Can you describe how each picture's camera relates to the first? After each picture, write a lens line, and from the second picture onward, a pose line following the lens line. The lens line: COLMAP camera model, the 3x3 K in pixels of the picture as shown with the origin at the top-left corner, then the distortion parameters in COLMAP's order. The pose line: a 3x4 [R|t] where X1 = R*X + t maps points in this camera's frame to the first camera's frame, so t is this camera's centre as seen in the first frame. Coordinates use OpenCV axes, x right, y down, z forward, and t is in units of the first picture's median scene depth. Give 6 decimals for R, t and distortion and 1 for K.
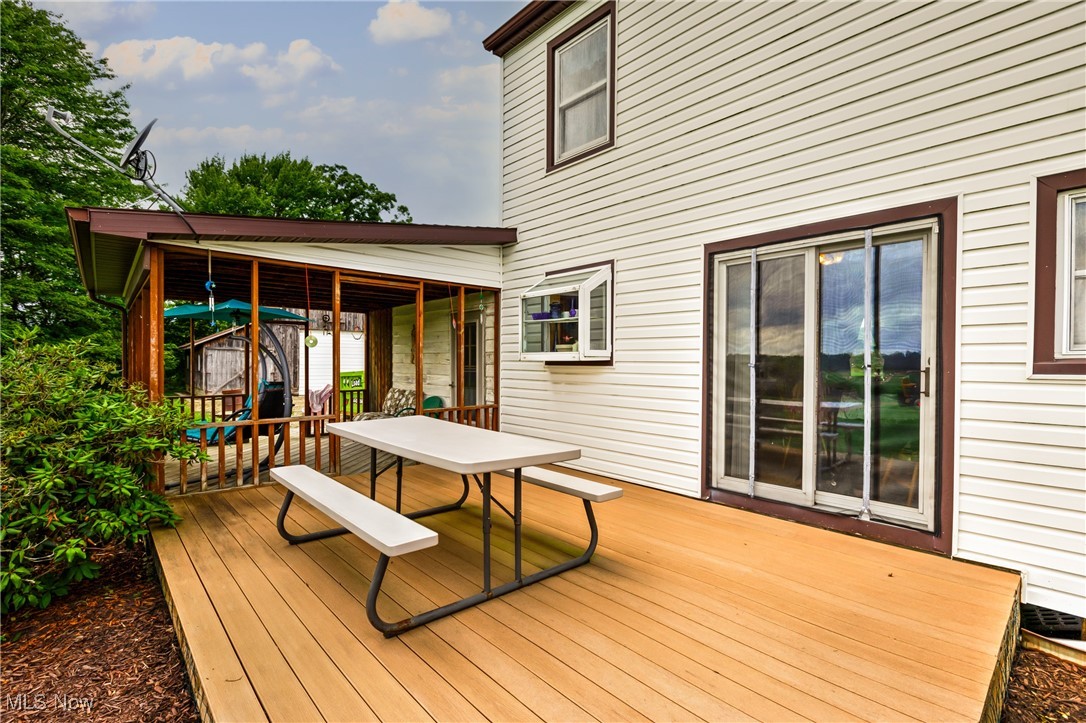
lens RADIAL K [[503.8, 0, 543.0], [0, 503.8, 361.5], [0, 0, 1]] dist [0.001523, 0.000104]
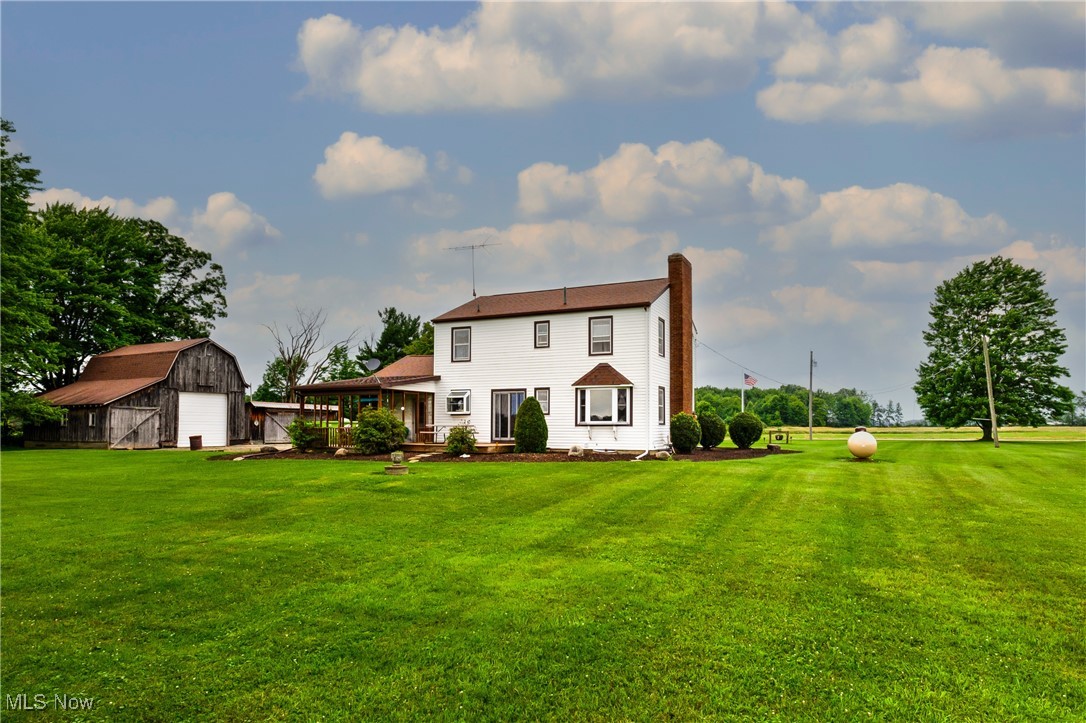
lens RADIAL K [[802.4, 0, 543.0], [0, 802.4, 361.5], [0, 0, 1]] dist [-0.001250, -0.000647]
pose [[0.941451, 0.021599, 0.336458, -1.396406], [0.004467, 0.997059, -0.076507, 0.070070], [-0.337121, 0.073531, 0.938585, -4.954183]]
